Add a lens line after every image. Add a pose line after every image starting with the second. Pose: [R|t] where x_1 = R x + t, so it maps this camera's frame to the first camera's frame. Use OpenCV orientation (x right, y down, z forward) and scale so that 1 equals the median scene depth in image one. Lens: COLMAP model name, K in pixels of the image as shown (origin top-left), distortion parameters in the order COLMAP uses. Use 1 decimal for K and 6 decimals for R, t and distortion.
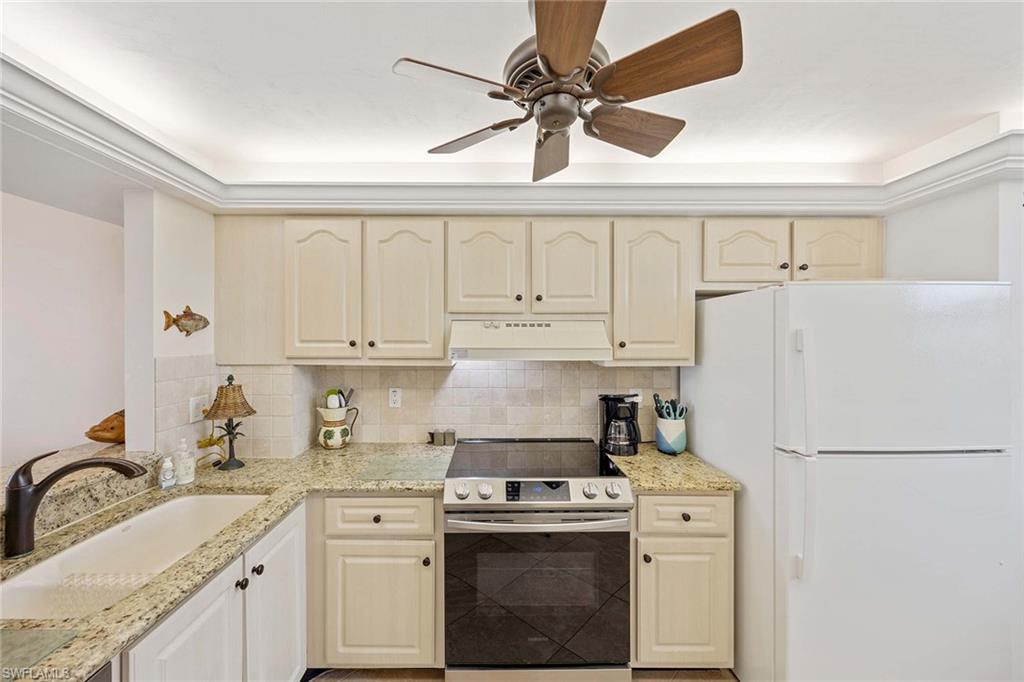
lens RADIAL K [[386.2, 0, 512.0], [0, 386.2, 341.0], [0, 0, 1]] dist [-0.000099, 0.000237]
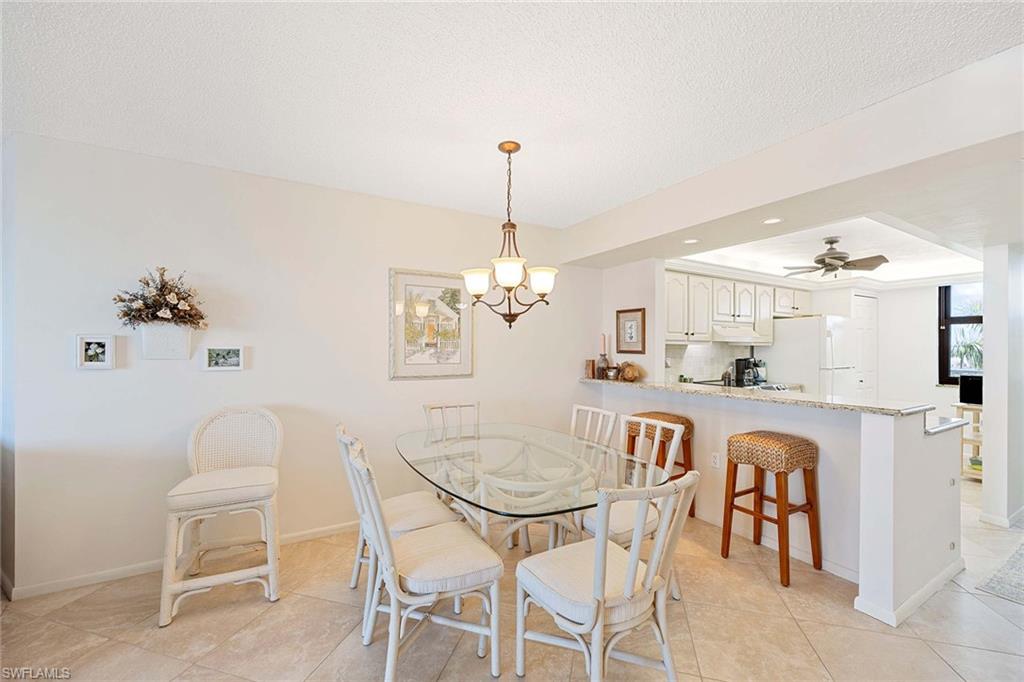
lens RADIAL K [[405.3, 0, 509.1], [0, 405.3, 349.2], [0, 0, 1]] dist [-0.001037, 0.000007]
pose [[0.872678, 0.001066, 0.488295, -2.284664], [-0.001231, 0.999999, 0.000016, 0.090489], [-0.488295, -0.000615, 0.872678, -0.450745]]
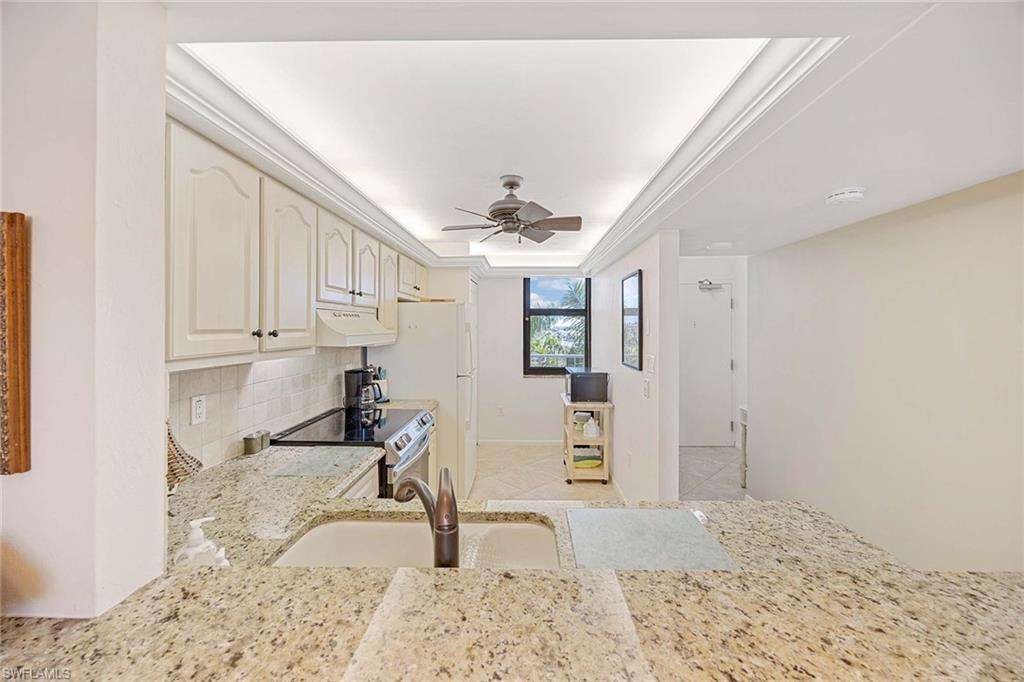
lens RADIAL K [[392.3, 0, 513.0], [0, 392.3, 323.6], [0, 0, 1]] dist [-0.000548, 0.000002]
pose [[0.036222, 0.005406, 0.999329, -1.143939], [0.002454, 0.999982, -0.005498, -0.007291], [-0.999341, 0.002651, 0.036208, 0.450586]]
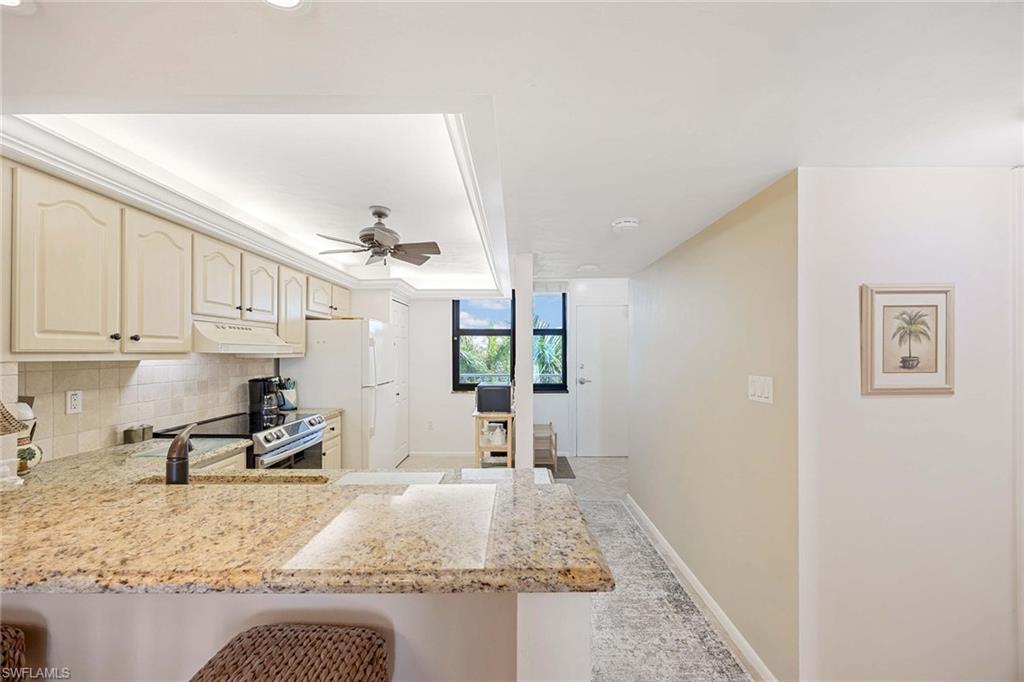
lens RADIAL K [[392.7, 0, 508.9], [0, 392.7, 350.3], [0, 0, 1]] dist [-0.001212, -0.000252]
pose [[0.022419, 0.005092, 0.999736, -1.306372], [0.003191, 0.999982, -0.005165, 0.046282], [-0.999744, 0.003306, 0.022402, 0.024555]]
